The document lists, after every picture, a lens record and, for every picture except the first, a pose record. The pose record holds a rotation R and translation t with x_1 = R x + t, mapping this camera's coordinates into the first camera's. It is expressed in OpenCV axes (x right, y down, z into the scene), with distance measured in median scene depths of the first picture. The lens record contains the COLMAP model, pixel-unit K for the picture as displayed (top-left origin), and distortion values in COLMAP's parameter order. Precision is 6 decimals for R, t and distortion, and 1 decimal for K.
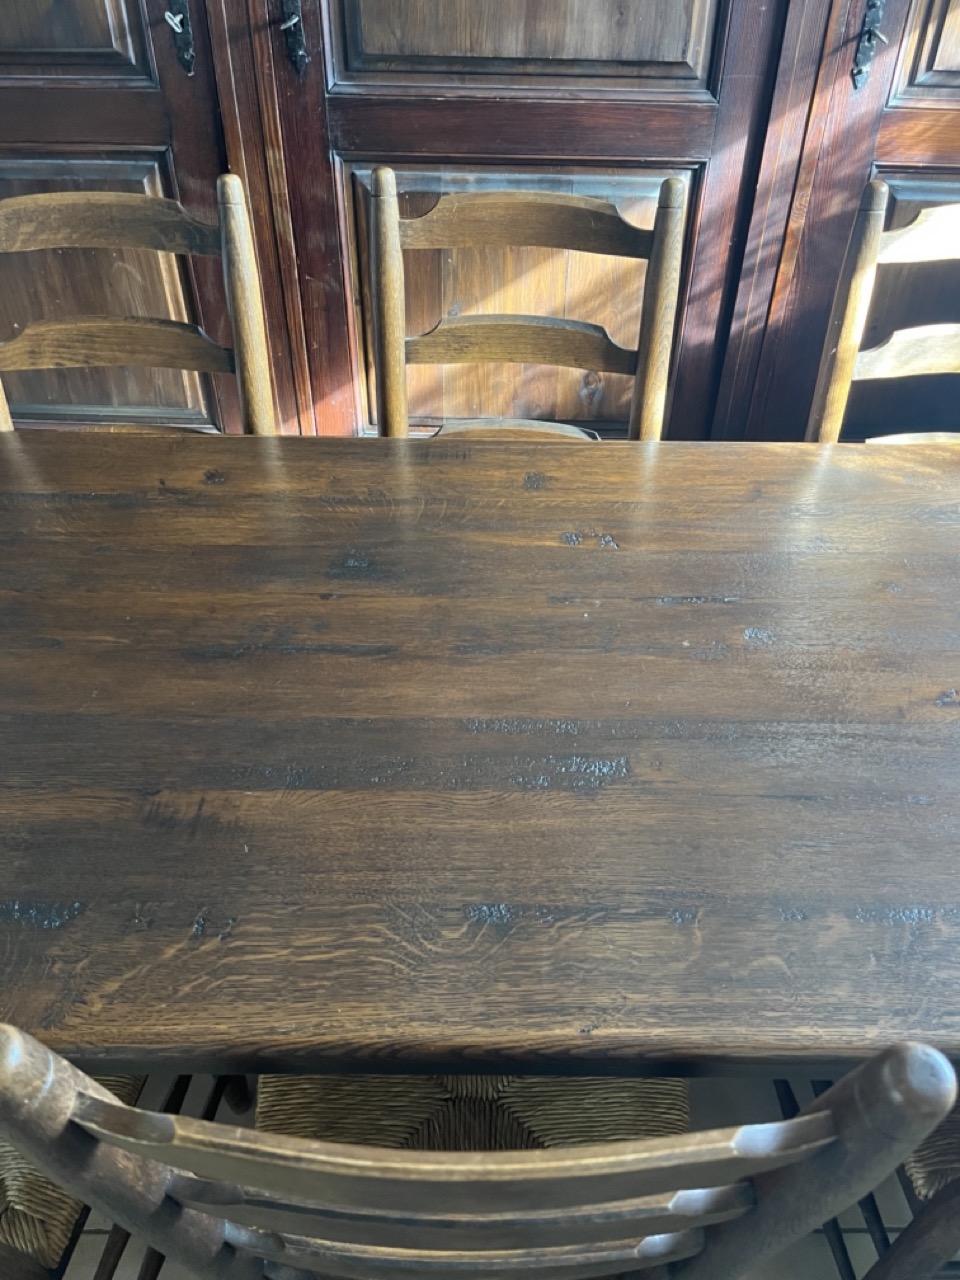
lens RADIAL K [[962.6, 0, 494.4], [0, 962.6, 651.0], [0, 0, 1]] dist [0.062990, -0.092863]
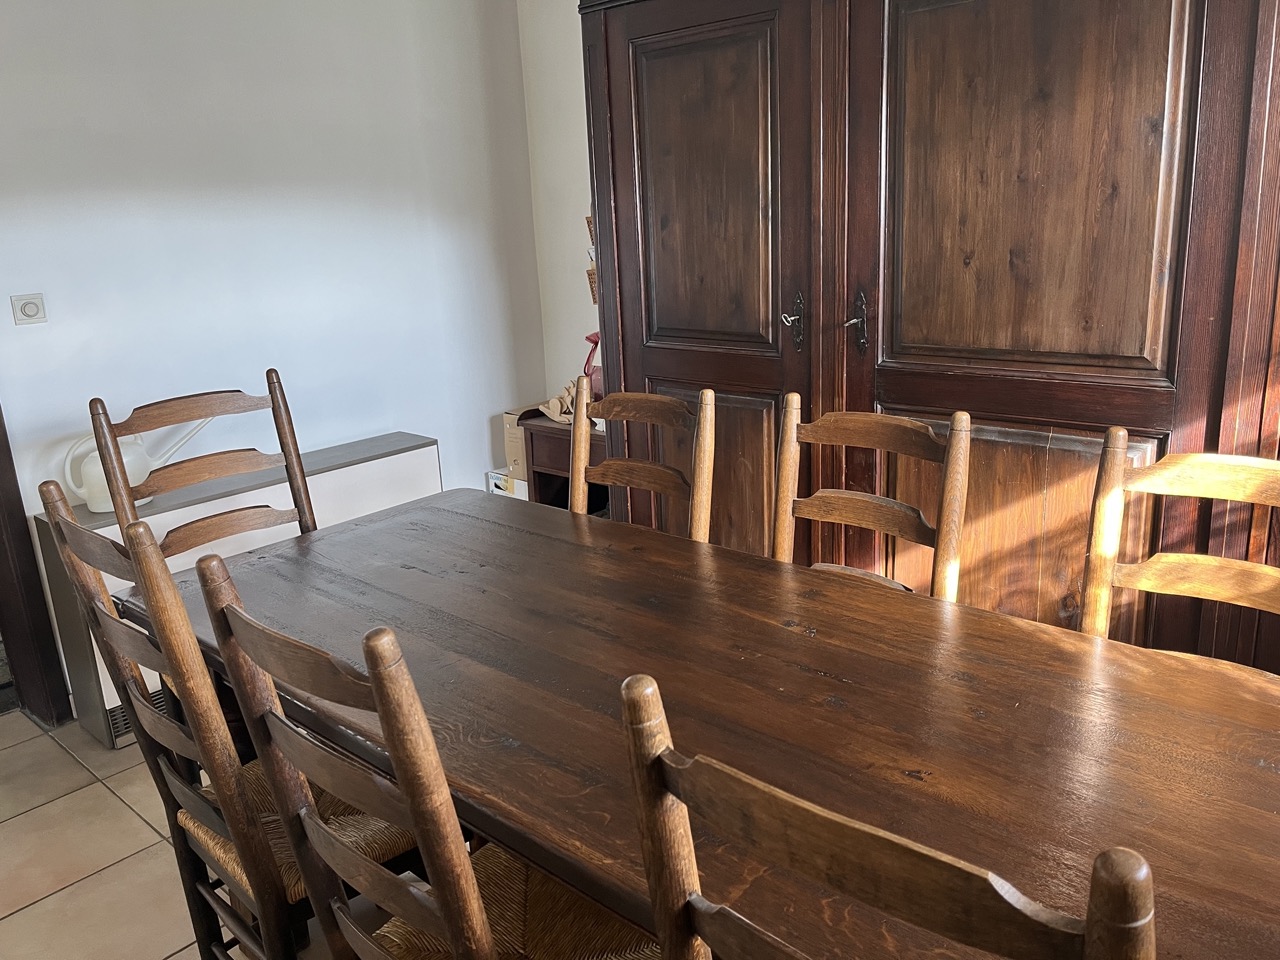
lens RADIAL K [[962.6, 0, 650.8], [0, 962.6, 466.4], [0, 0, 1]] dist [0.062990, -0.092863]
pose [[0.744207, 0.118056, -0.657434, 0.540776], [-0.396585, 0.870089, -0.292686, 0.111954], [0.537472, 0.478548, 0.694345, -0.109040]]
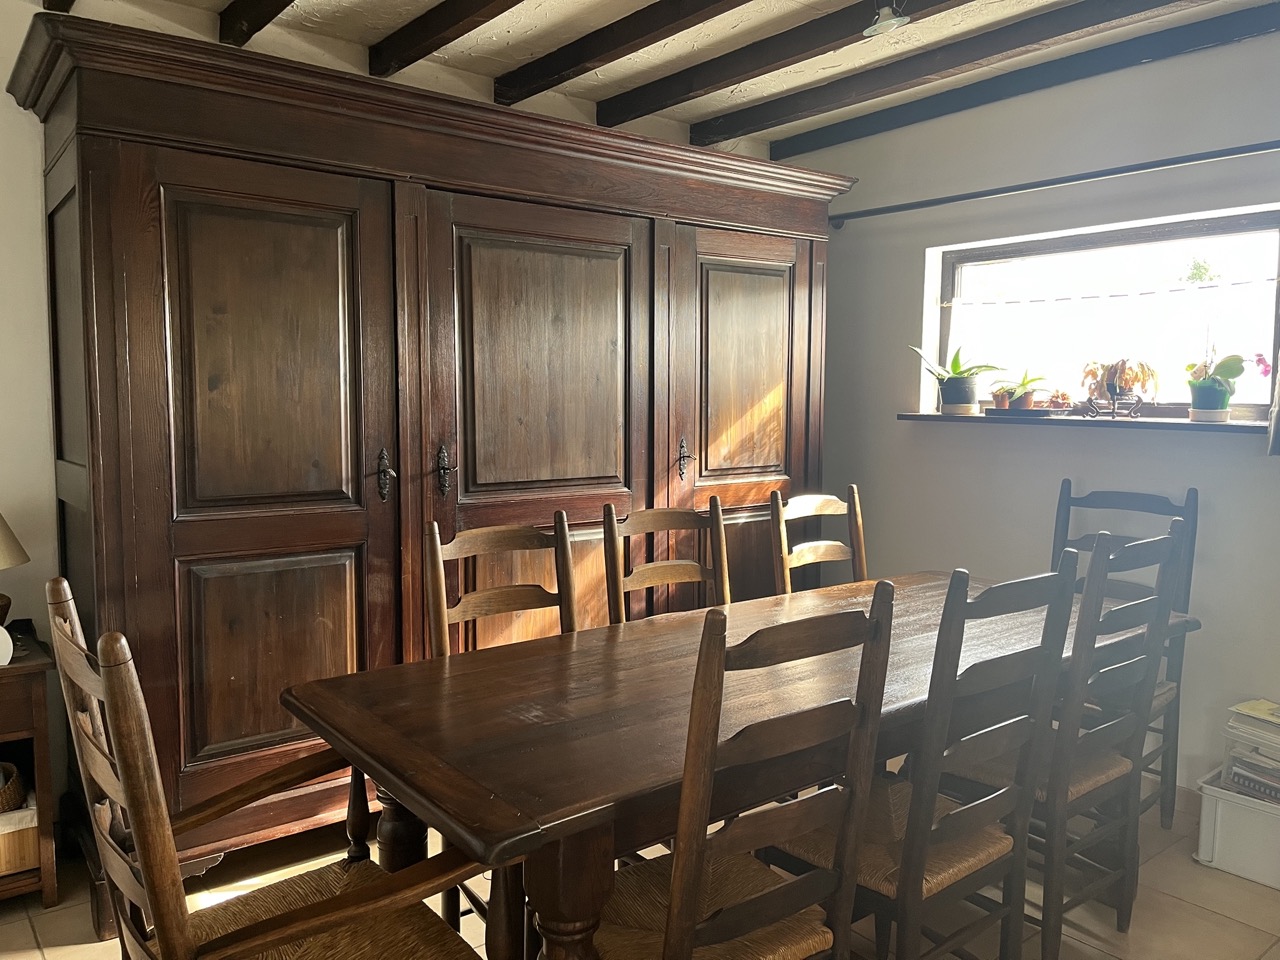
lens RADIAL K [[962.6, 0, 646.2], [0, 962.6, 467.1], [0, 0, 1]] dist [0.062990, -0.092863]
pose [[0.785123, -0.061179, 0.616311, -0.990124], [0.417465, 0.787350, -0.453655, 0.327385], [-0.457499, 0.613463, 0.643706, -0.349212]]
